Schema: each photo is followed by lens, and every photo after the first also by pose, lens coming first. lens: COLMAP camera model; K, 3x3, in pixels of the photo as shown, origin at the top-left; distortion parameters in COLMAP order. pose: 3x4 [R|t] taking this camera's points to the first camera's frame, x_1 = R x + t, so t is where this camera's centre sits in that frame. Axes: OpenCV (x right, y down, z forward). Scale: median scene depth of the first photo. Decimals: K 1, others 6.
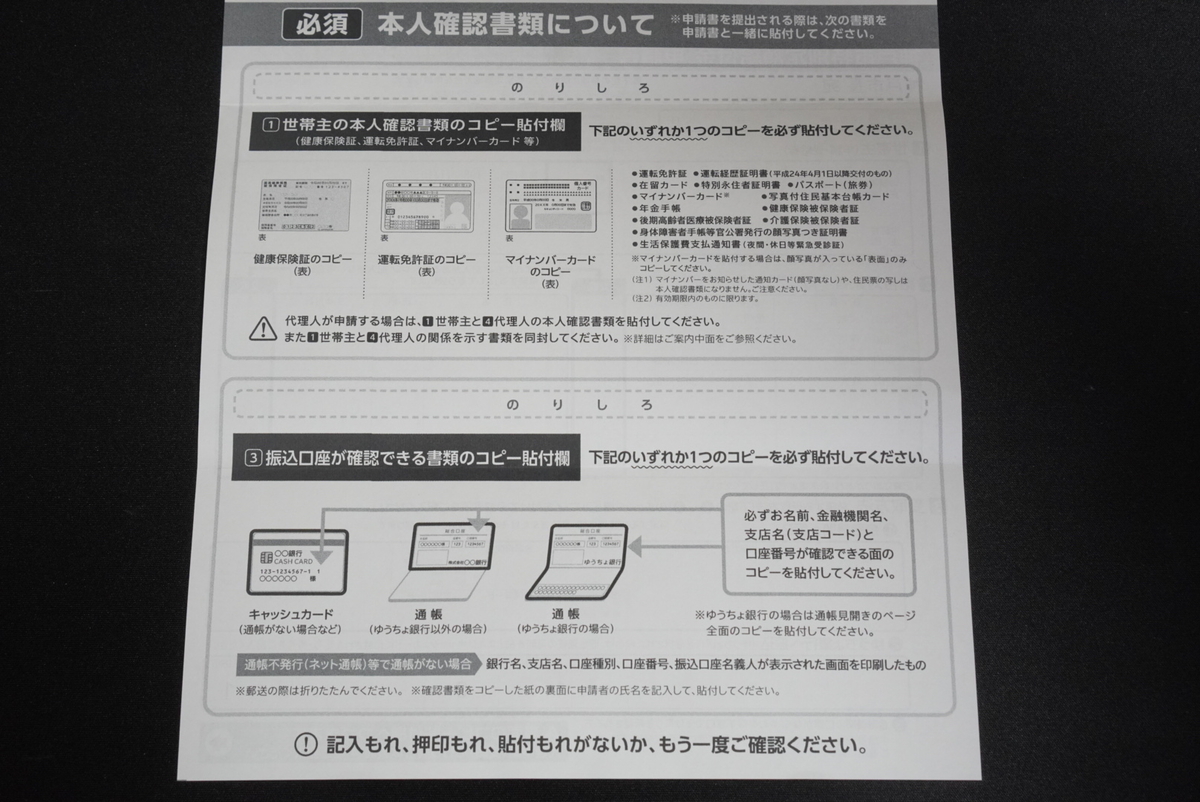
lens RADIAL K [[1868.8, 0, 605.0], [0, 1868.8, 393.1], [0, 0, 1]] dist [0.163756, 0.000000]
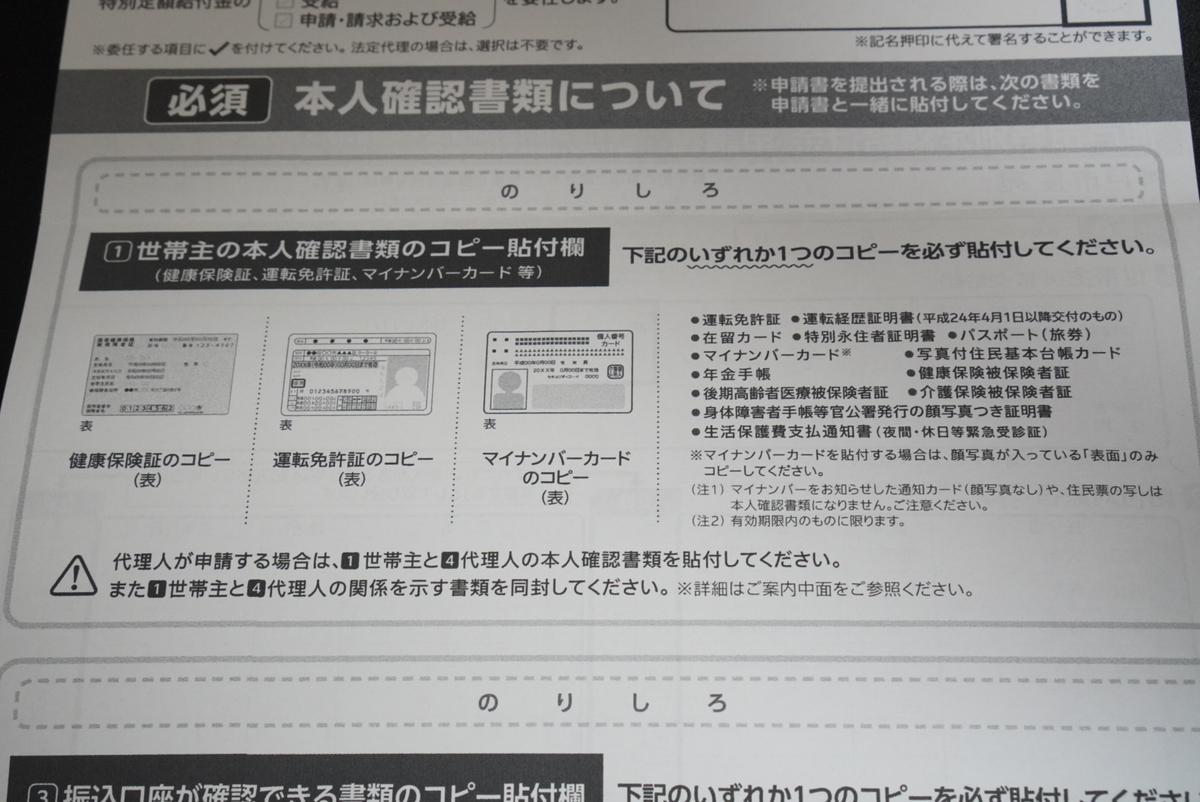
lens RADIAL K [[1868.8, 0, 594.3], [0, 1868.8, 403.7], [0, 0, 1]] dist [0.163756, 0.000000]
pose [[0.998198, -0.007944, -0.059479, 0.019223], [0.000169, 0.991567, -0.129598, -0.010111], [0.060007, 0.129354, 0.989781, 0.395707]]
